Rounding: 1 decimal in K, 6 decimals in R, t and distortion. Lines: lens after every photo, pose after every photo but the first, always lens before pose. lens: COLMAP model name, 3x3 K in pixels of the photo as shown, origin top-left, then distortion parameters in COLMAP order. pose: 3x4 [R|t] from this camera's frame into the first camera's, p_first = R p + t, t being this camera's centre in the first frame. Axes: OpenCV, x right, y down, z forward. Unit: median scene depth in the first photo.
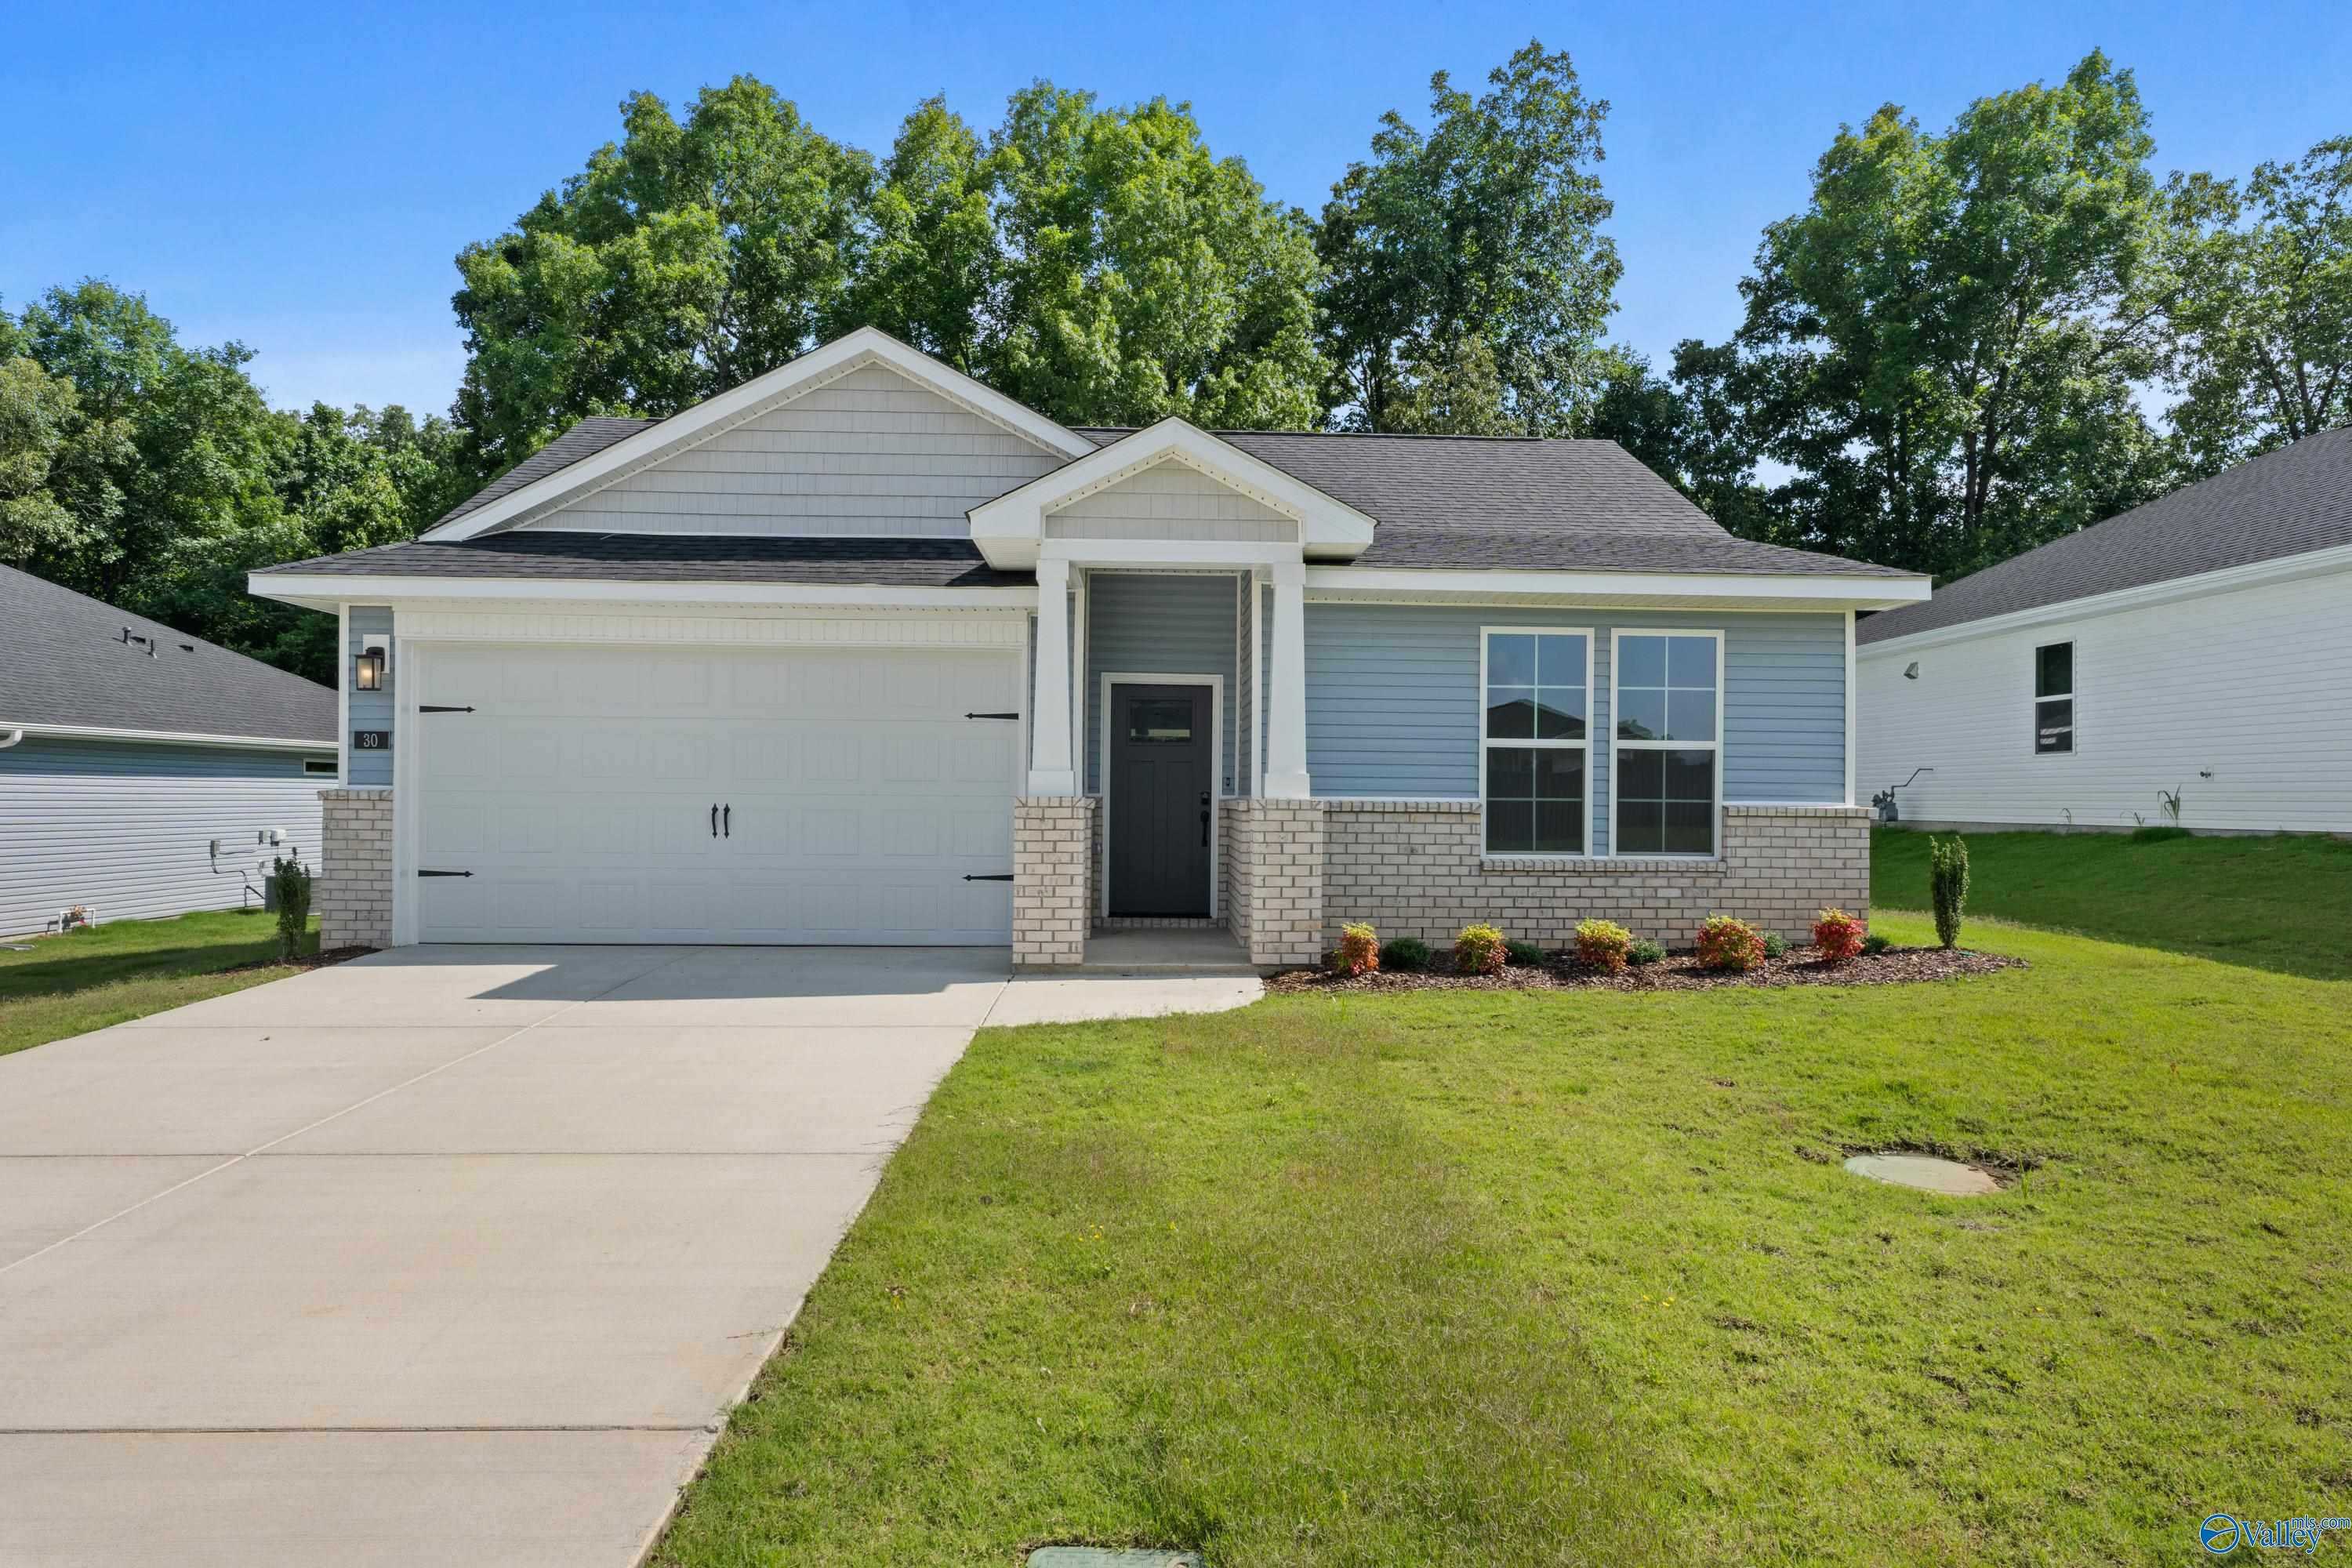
lens RADIAL K [[1240.1, 0, 1038.9], [0, 1240.1, 794.3], [0, 0, 1]] dist [-0.002507, 0.000010]
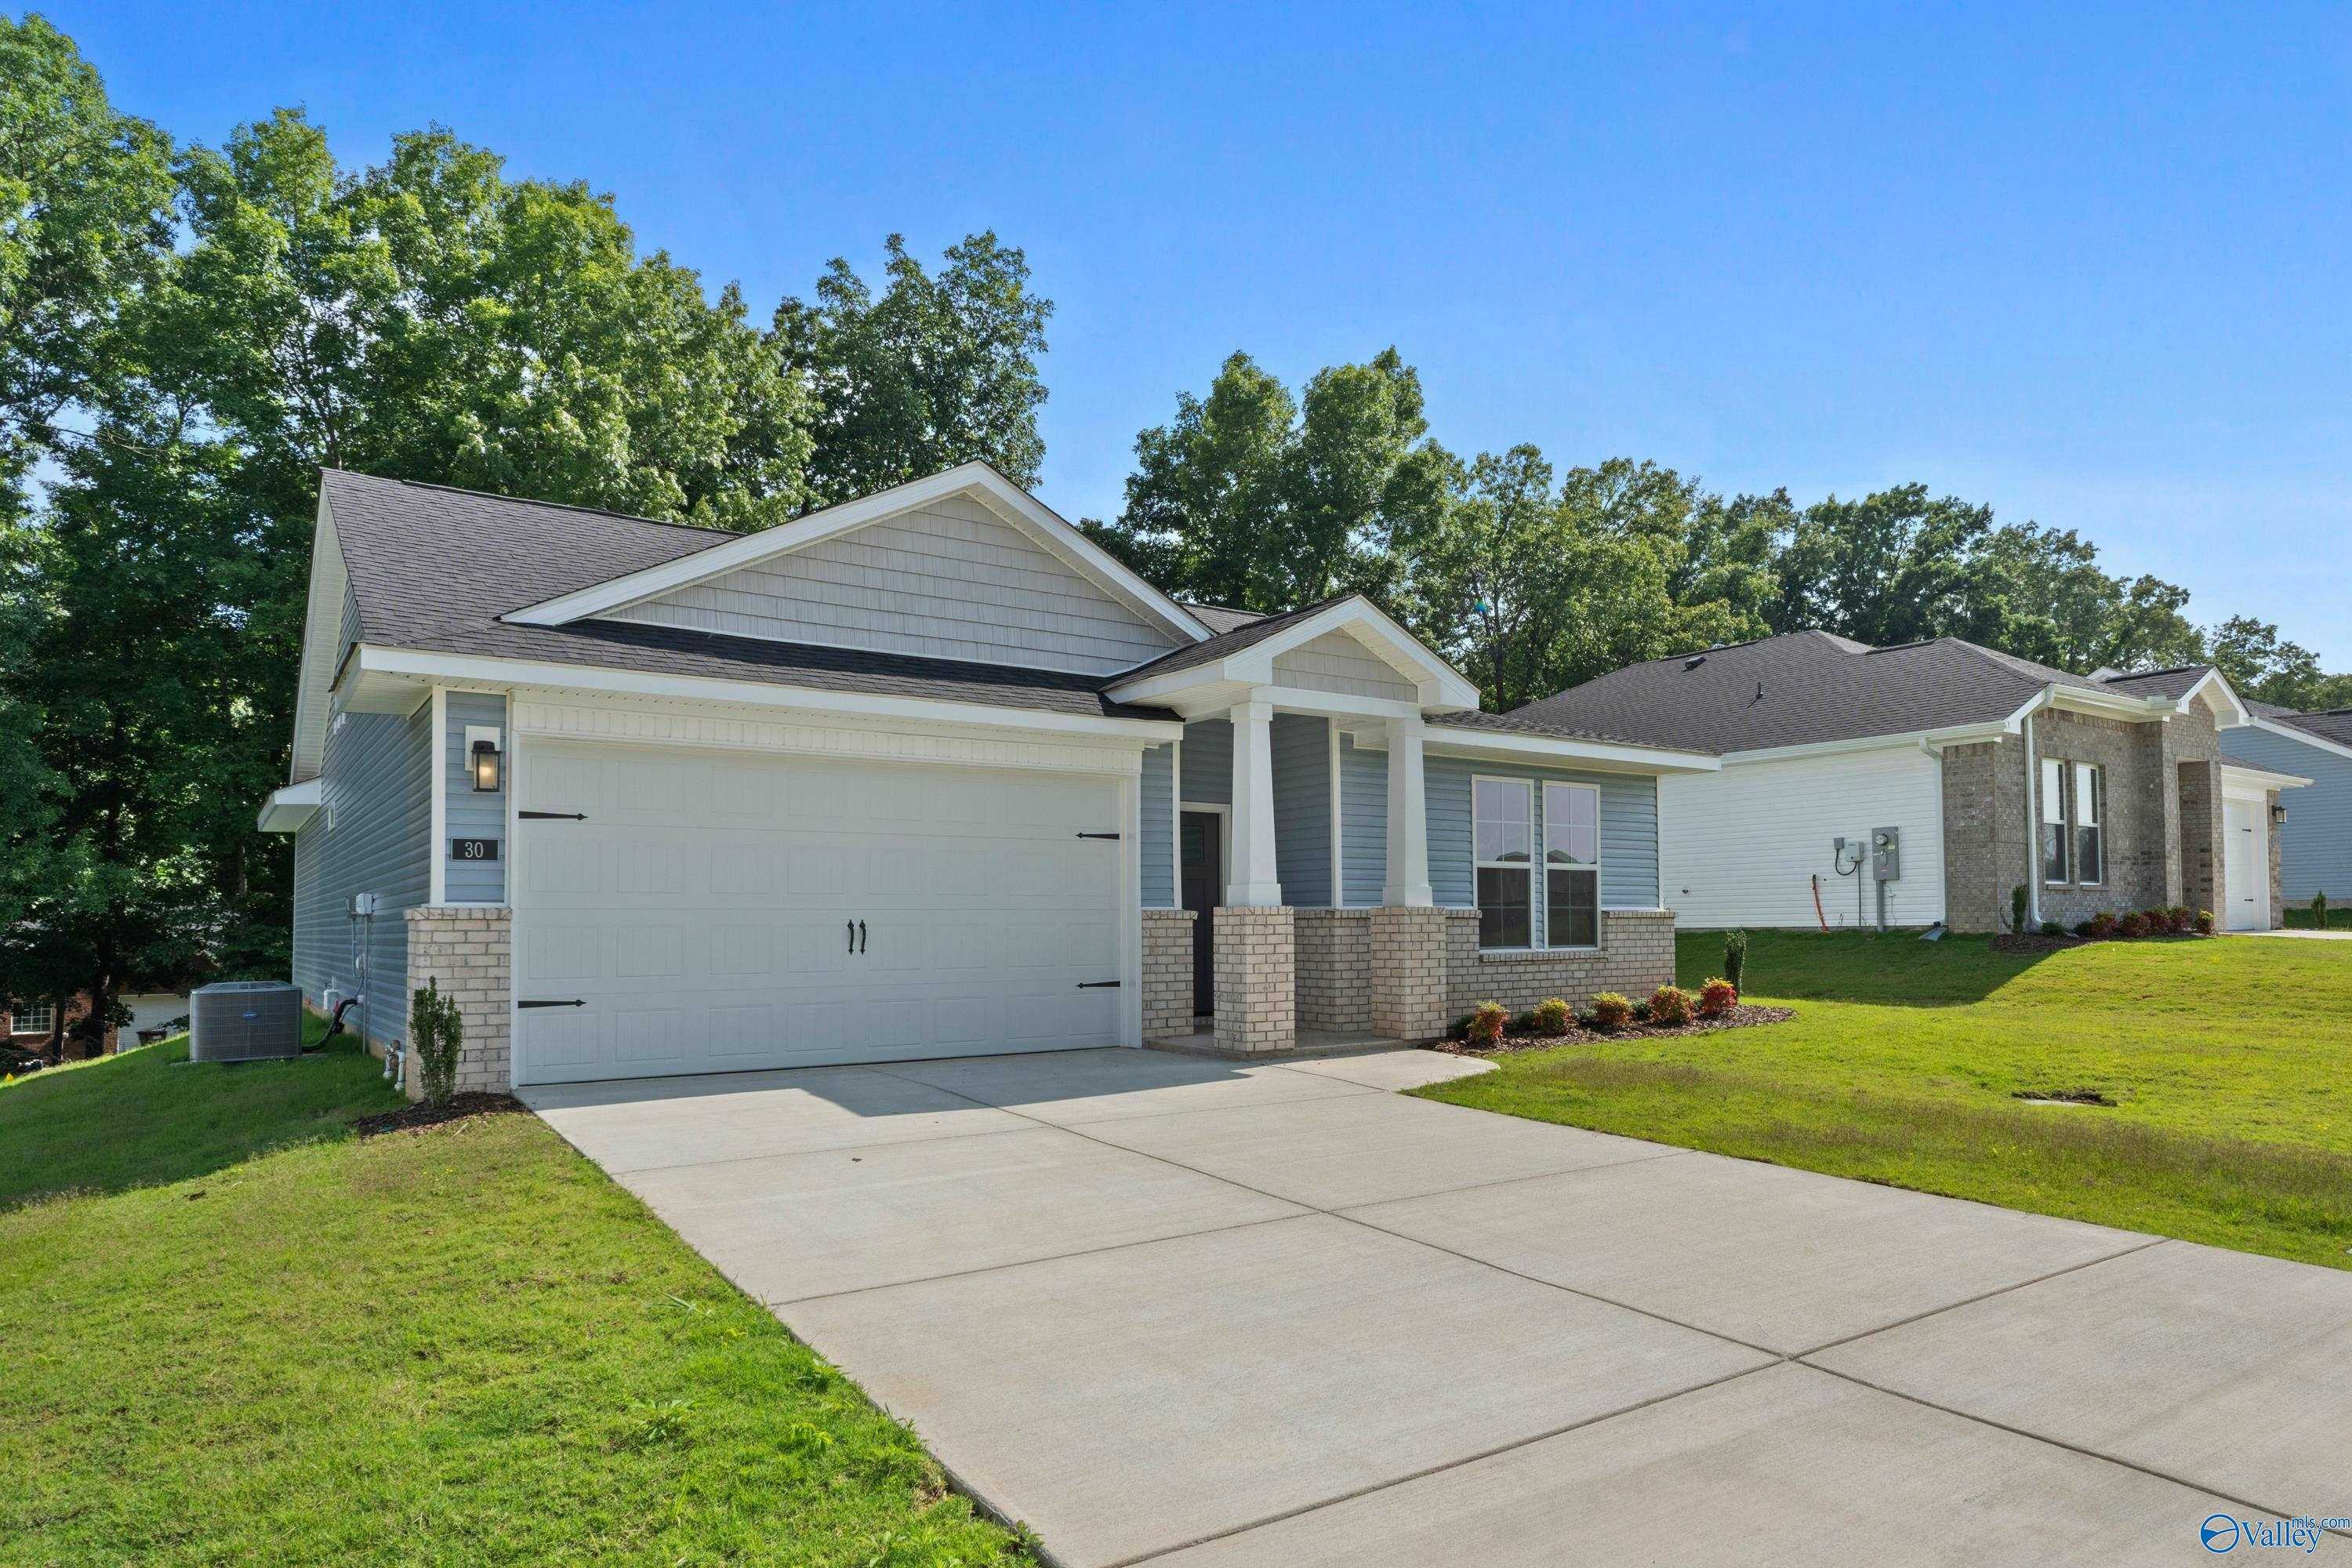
lens RADIAL K [[1281.0, 0, 1009.5], [0, 1281.0, 893.4], [0, 0, 1]] dist [-0.000599, -0.000127]
pose [[0.877338, -0.001684, 0.479871, -0.714433], [0.013148, 0.999703, -0.020530, 0.010464], [-0.479694, 0.024321, 0.877099, 0.056796]]
